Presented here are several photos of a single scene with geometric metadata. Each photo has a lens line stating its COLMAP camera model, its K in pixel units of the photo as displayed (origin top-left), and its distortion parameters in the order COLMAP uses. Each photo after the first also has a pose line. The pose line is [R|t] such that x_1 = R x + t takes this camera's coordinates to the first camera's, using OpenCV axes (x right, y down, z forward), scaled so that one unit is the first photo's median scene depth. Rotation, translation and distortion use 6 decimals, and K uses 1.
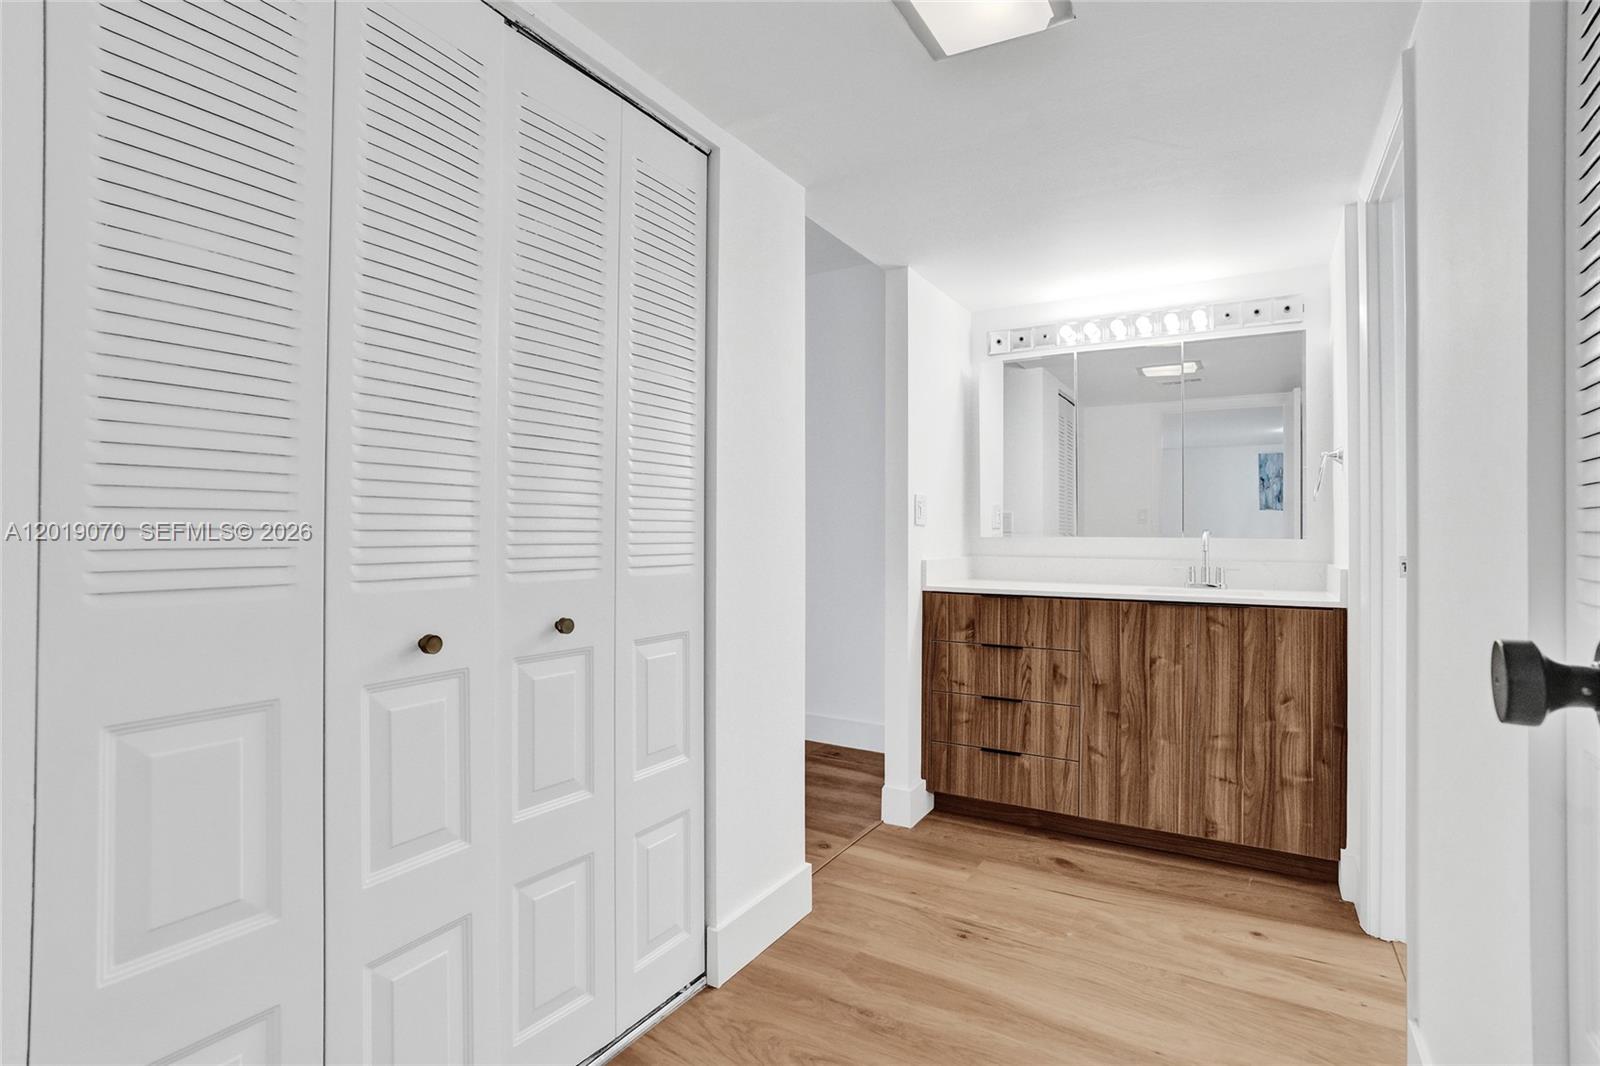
lens RADIAL K [[749.7, 0, 798.7], [0, 749.7, 522.6], [0, 0, 1]] dist [-0.048263, 0.026175]
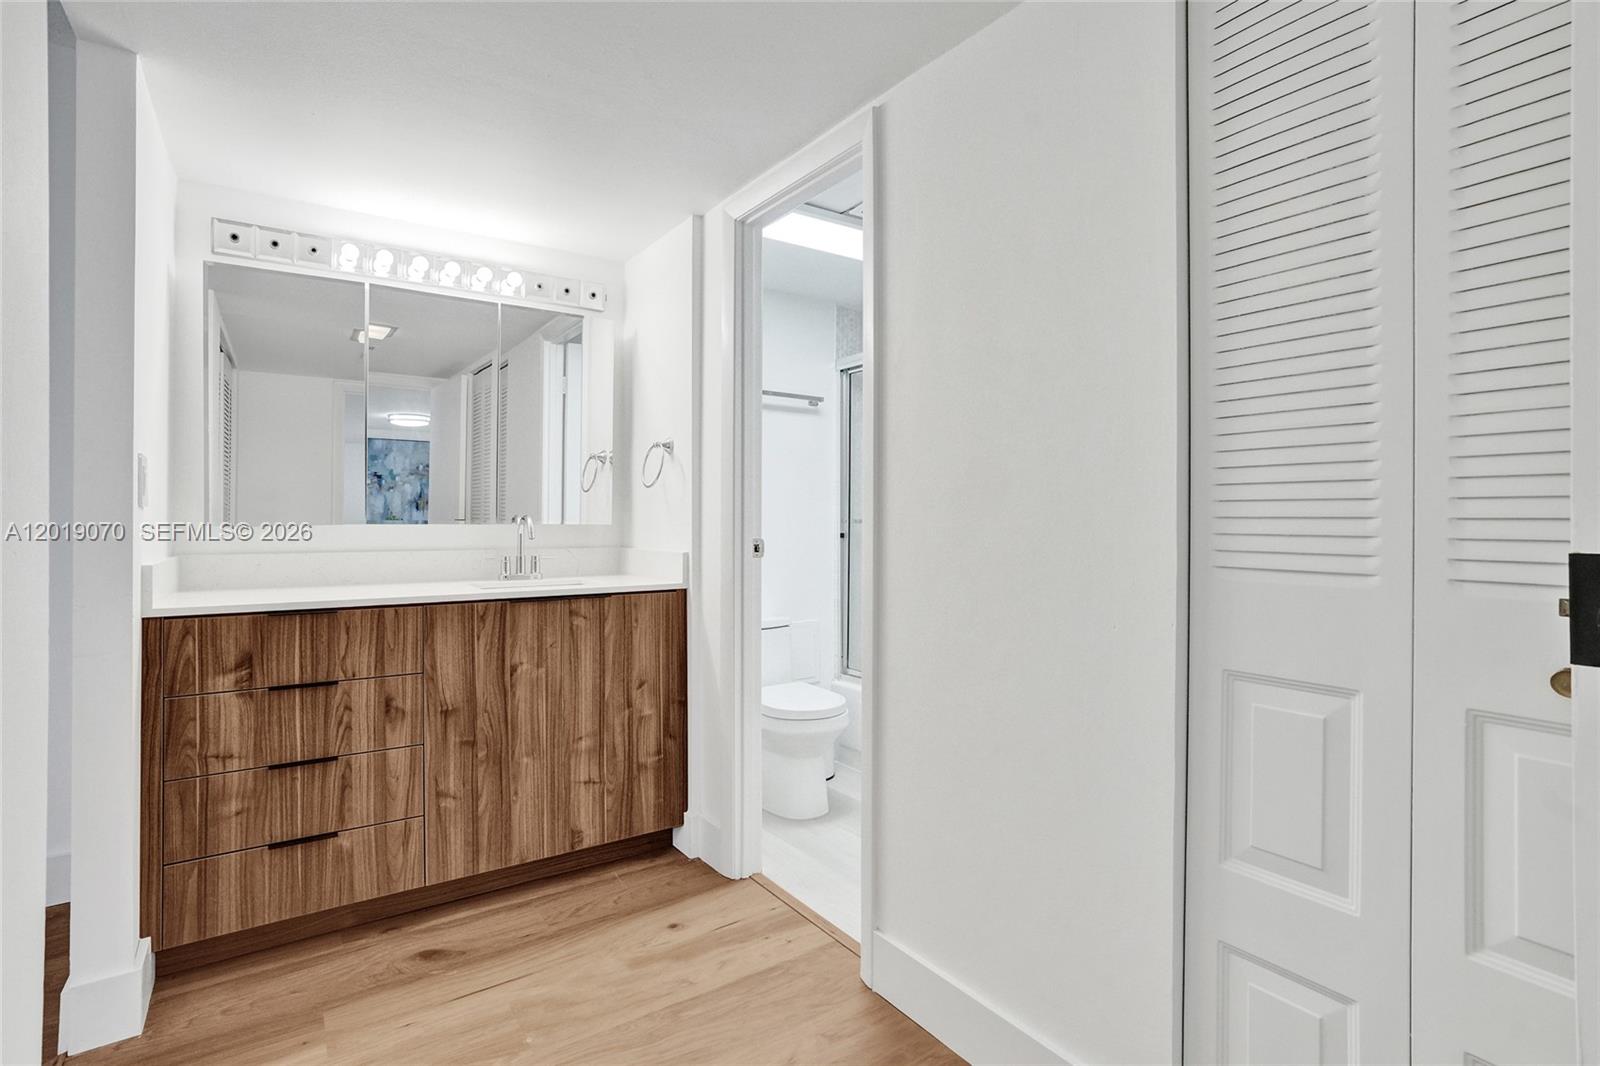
lens RADIAL K [[771.9, 0, 794.3], [0, 771.9, 517.2], [0, 0, 1]] dist [-0.054433, 0.029106]
pose [[0.422308, 0.001125, 0.906452, -0.178671], [-0.010161, 0.999942, 0.003493, 0.005707], [-0.906395, -0.010685, 0.422295, 0.329318]]
